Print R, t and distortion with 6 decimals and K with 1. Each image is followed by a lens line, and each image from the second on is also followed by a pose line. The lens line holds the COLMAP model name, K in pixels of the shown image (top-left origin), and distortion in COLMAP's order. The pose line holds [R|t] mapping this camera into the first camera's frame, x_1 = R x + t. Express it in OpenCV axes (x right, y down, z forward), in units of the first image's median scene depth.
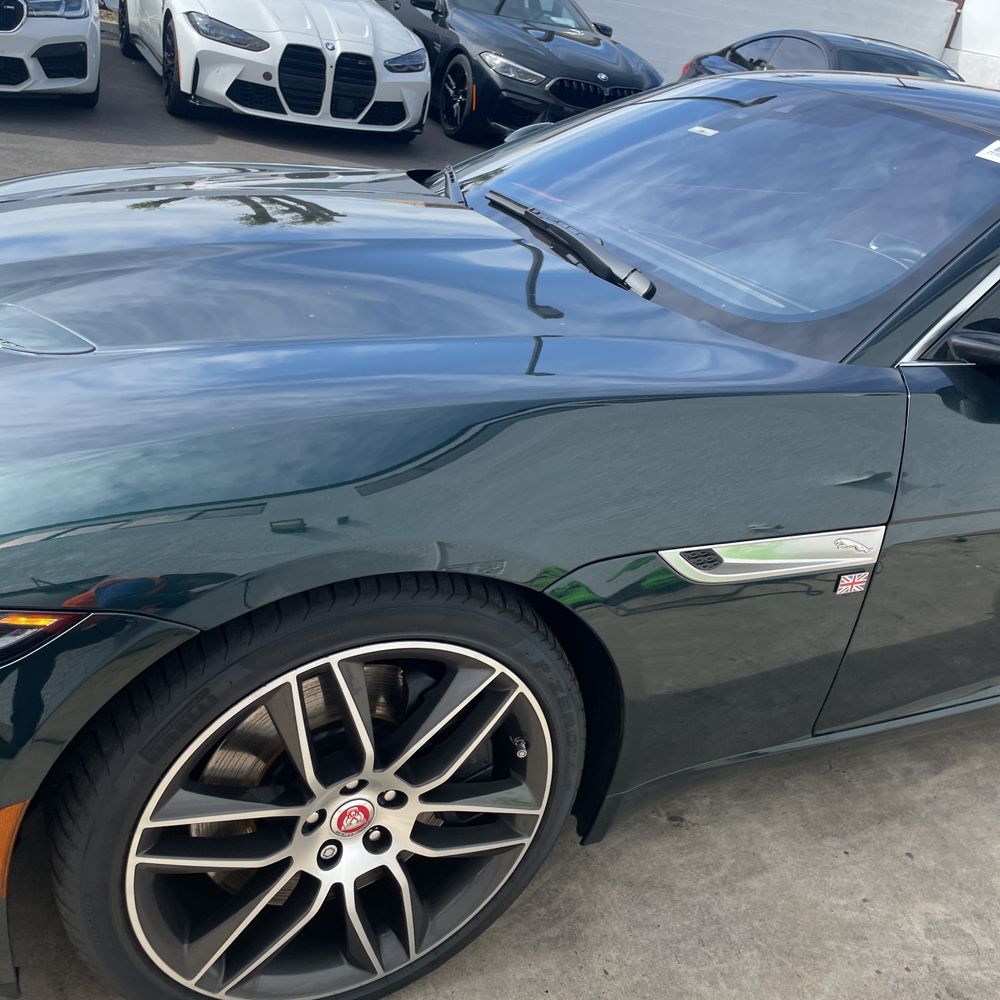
lens RADIAL K [[1021.2, 0, 501.9], [0, 1021.2, 484.8], [0, 0, 1]] dist [0.076959, -0.104016]
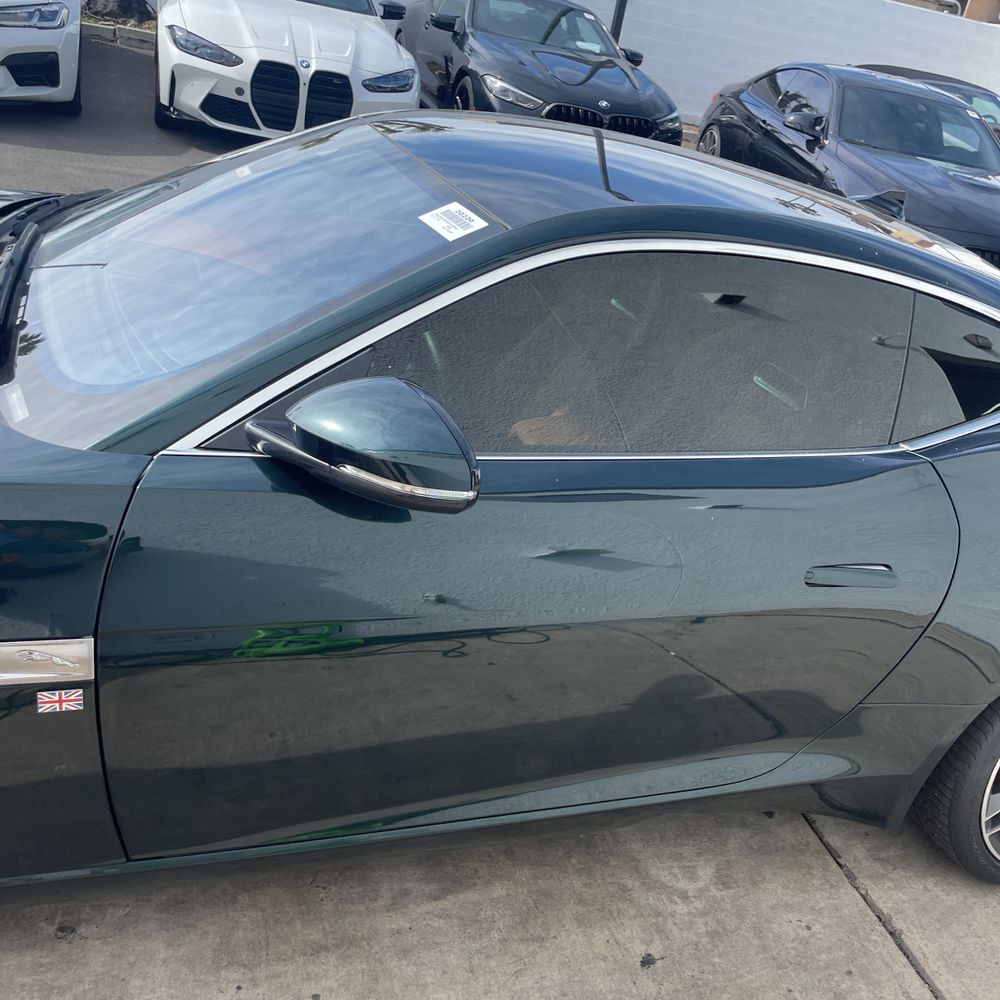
lens RADIAL K [[1021.2, 0, 501.9], [0, 1021.2, 484.8], [0, 0, 1]] dist [0.076959, -0.104016]
pose [[0.993083, 0.071426, -0.093195, 0.157980], [-0.072959, 0.997248, -0.013149, -0.020680], [0.091999, 0.019857, 0.995561, 0.033027]]
